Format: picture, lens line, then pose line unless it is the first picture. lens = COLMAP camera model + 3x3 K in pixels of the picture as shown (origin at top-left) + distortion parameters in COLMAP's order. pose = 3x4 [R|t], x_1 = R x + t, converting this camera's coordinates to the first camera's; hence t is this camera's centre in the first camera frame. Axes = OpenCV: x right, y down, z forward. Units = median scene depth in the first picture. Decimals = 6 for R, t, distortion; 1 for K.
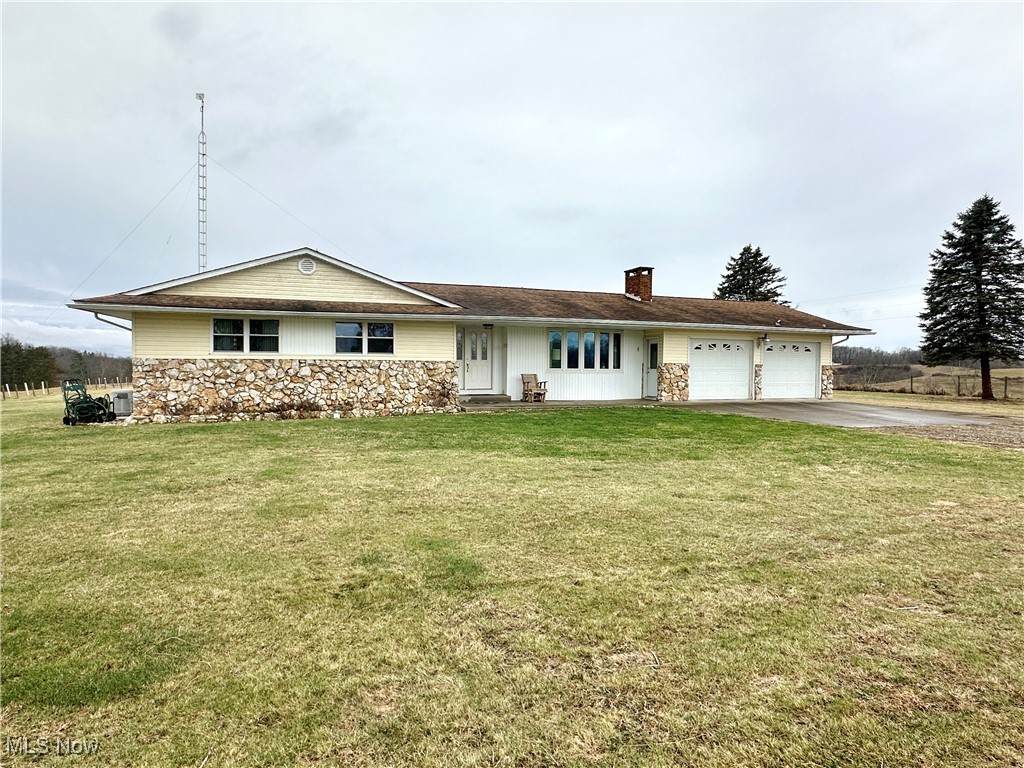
lens RADIAL K [[564.3, 0, 512.0], [0, 564.3, 384.0], [0, 0, 1]] dist [-0.000566, 0.000009]
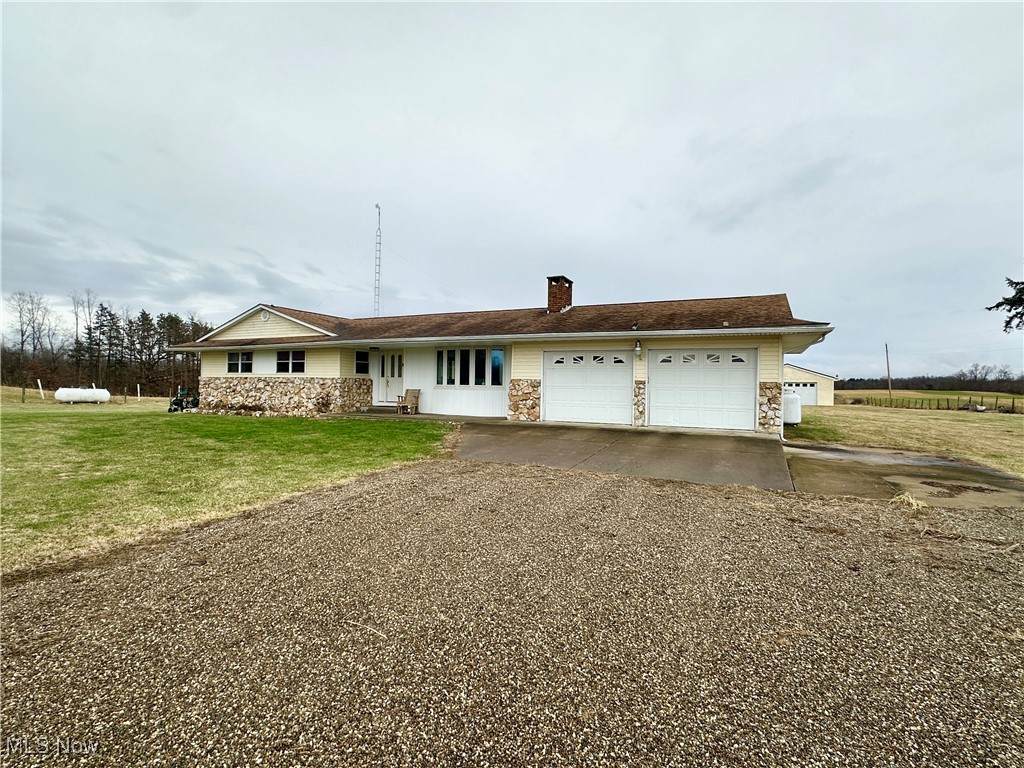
lens RADIAL K [[509.7, 0, 512.0], [0, 509.7, 384.0], [0, 0, 1]] dist [0.000346, 0.000012]
pose [[0.707196, 0.003352, -0.707009, 1.012064], [-0.027289, 0.999373, -0.022557, -0.011723], [0.706490, 0.035246, 0.706844, 0.471381]]
